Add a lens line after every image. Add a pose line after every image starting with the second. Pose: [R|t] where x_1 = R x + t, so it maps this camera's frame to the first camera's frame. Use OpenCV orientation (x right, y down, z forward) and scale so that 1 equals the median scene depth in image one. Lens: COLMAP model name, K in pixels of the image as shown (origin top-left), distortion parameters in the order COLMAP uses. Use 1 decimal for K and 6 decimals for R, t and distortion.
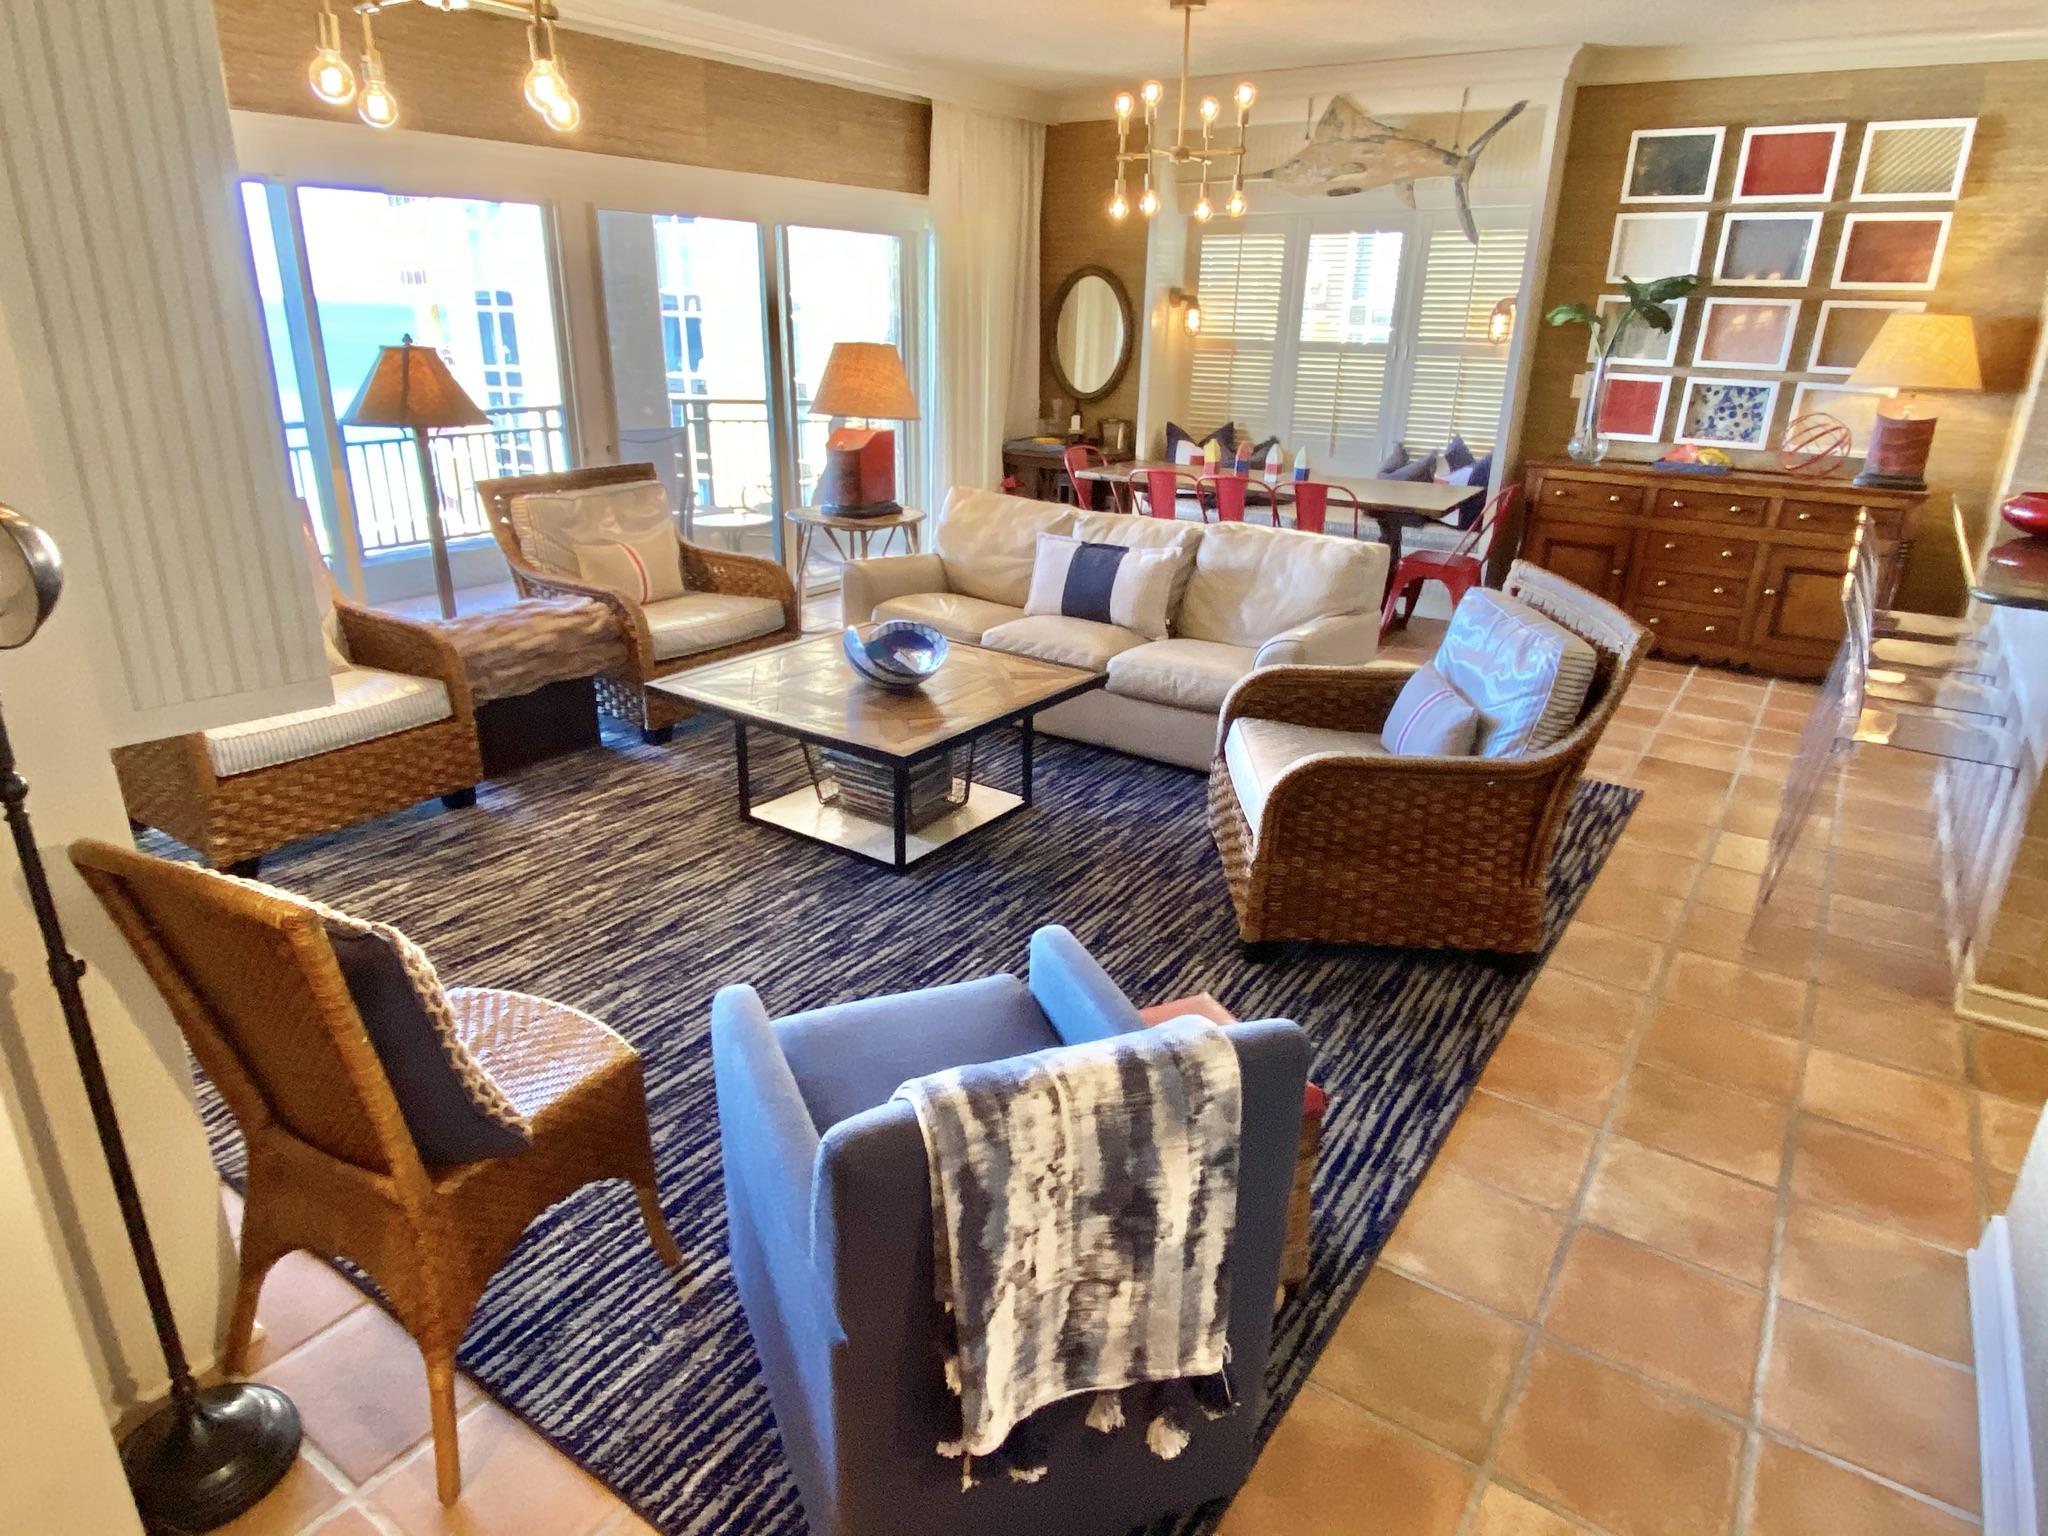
lens RADIAL K [[1217.5, 0, 1018.9], [0, 1217.5, 768.2], [0, 0, 1]] dist [-0.007414, -0.005385]
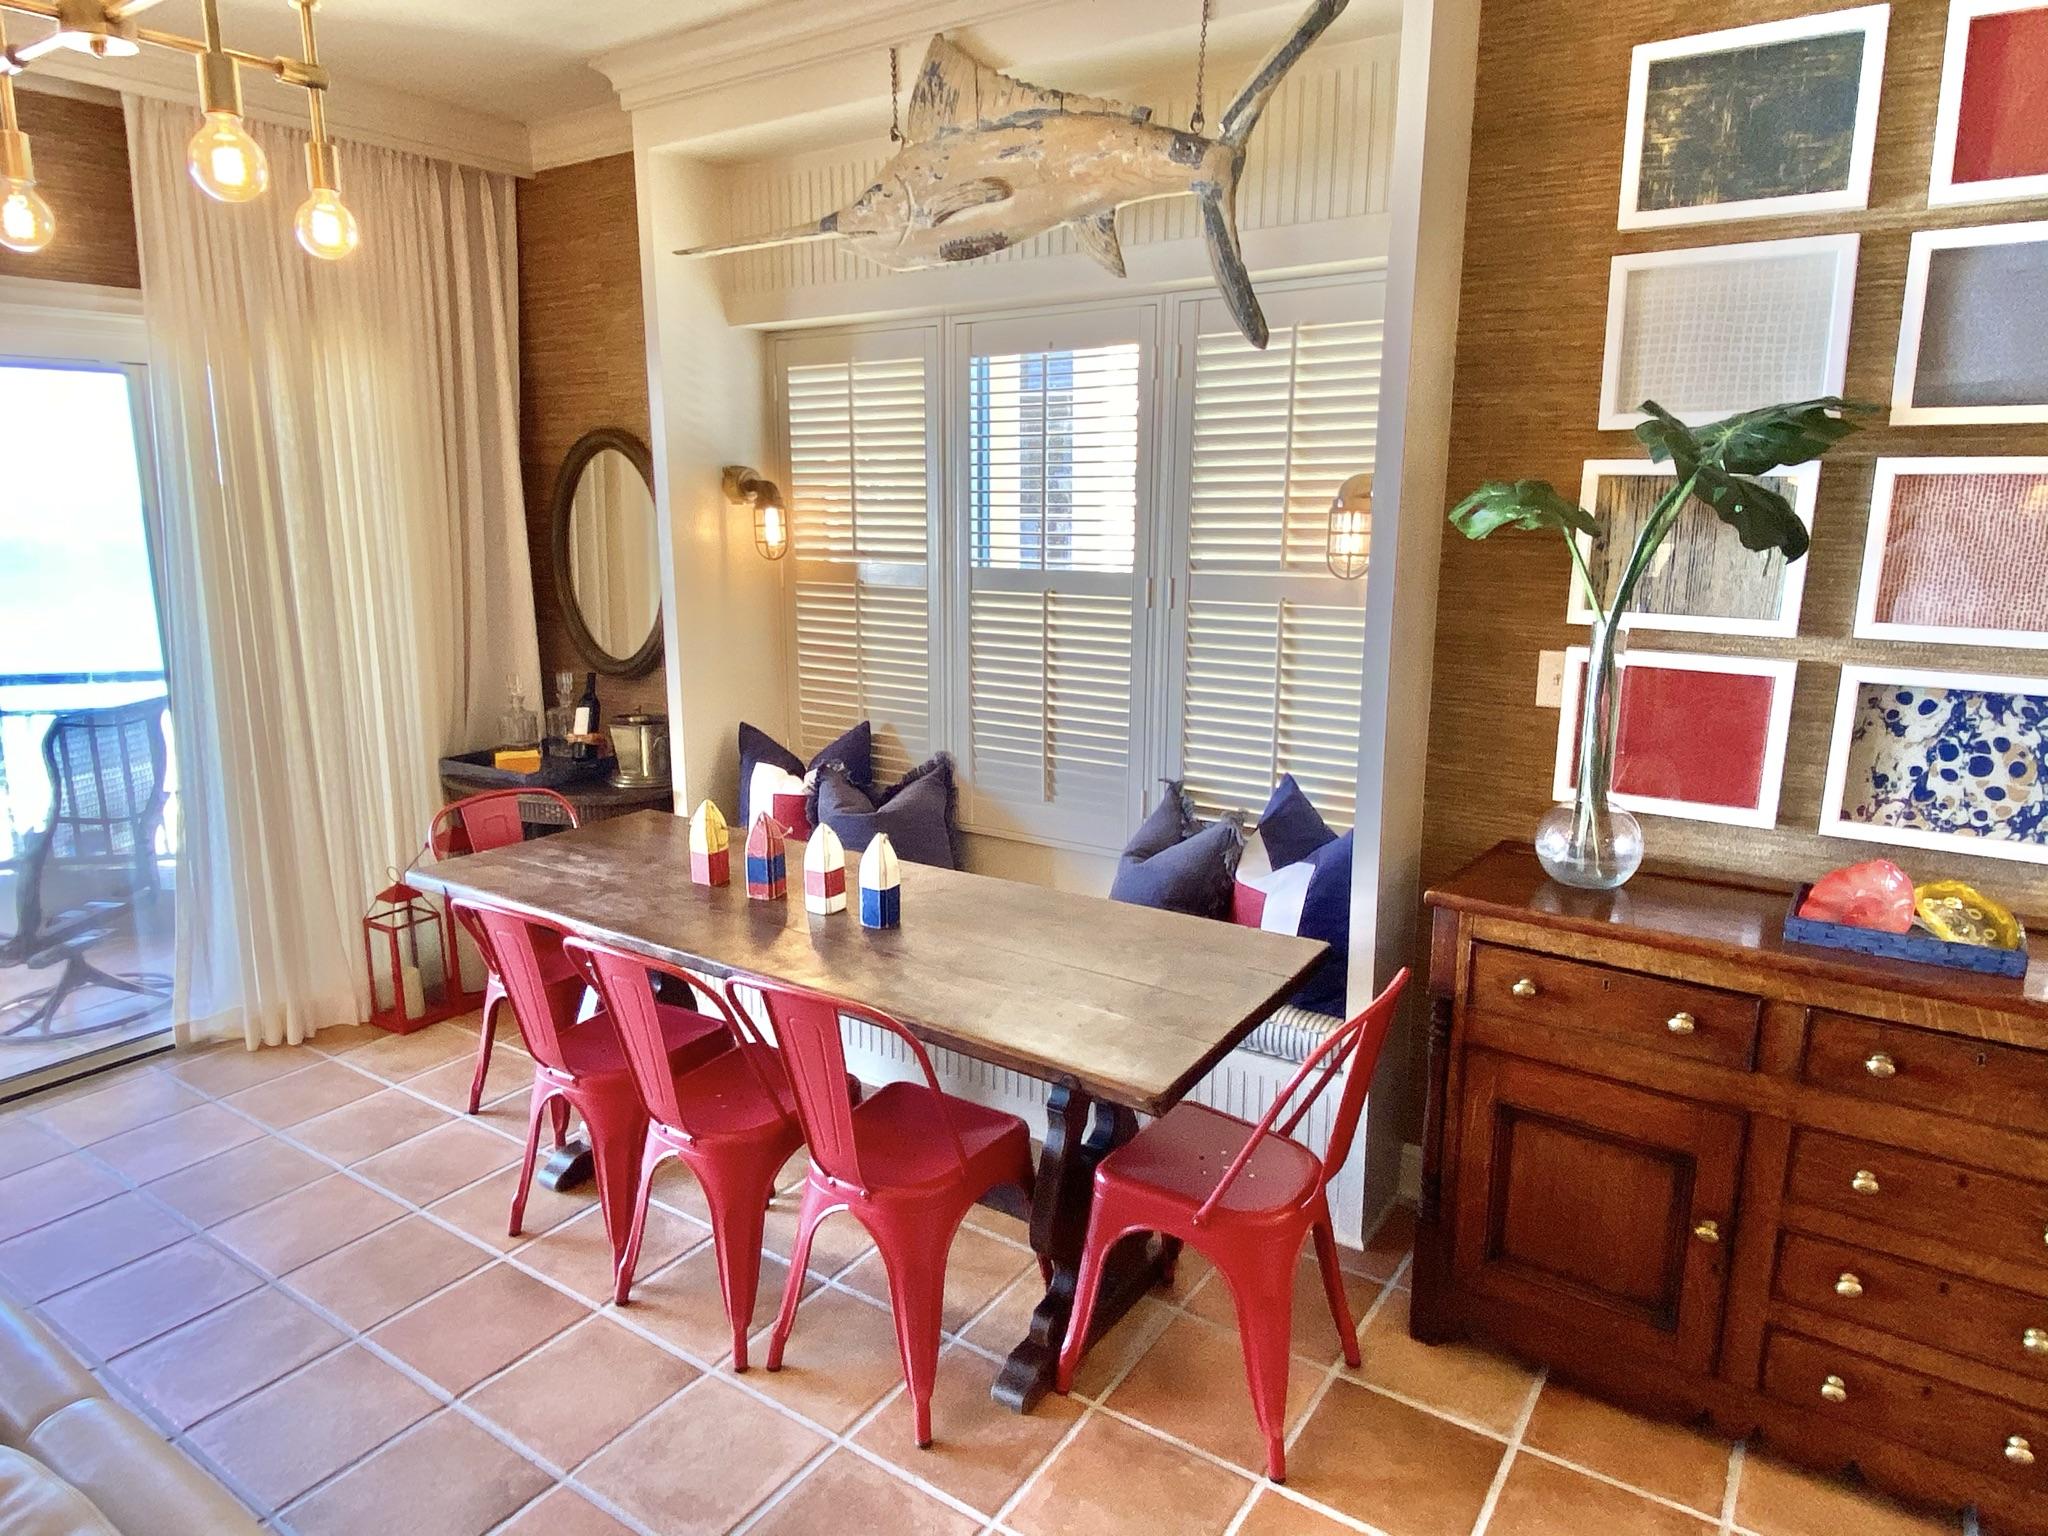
lens RADIAL K [[1275.3, 0, 1024.5], [0, 1275.3, 754.9], [0, 0, 1]] dist [-0.005602, -0.003752]
pose [[0.999721, -0.021888, 0.008918, 0.293725], [0.023022, 0.987173, -0.157984, -0.236476], [-0.005345, 0.158146, 0.987401, 0.613654]]
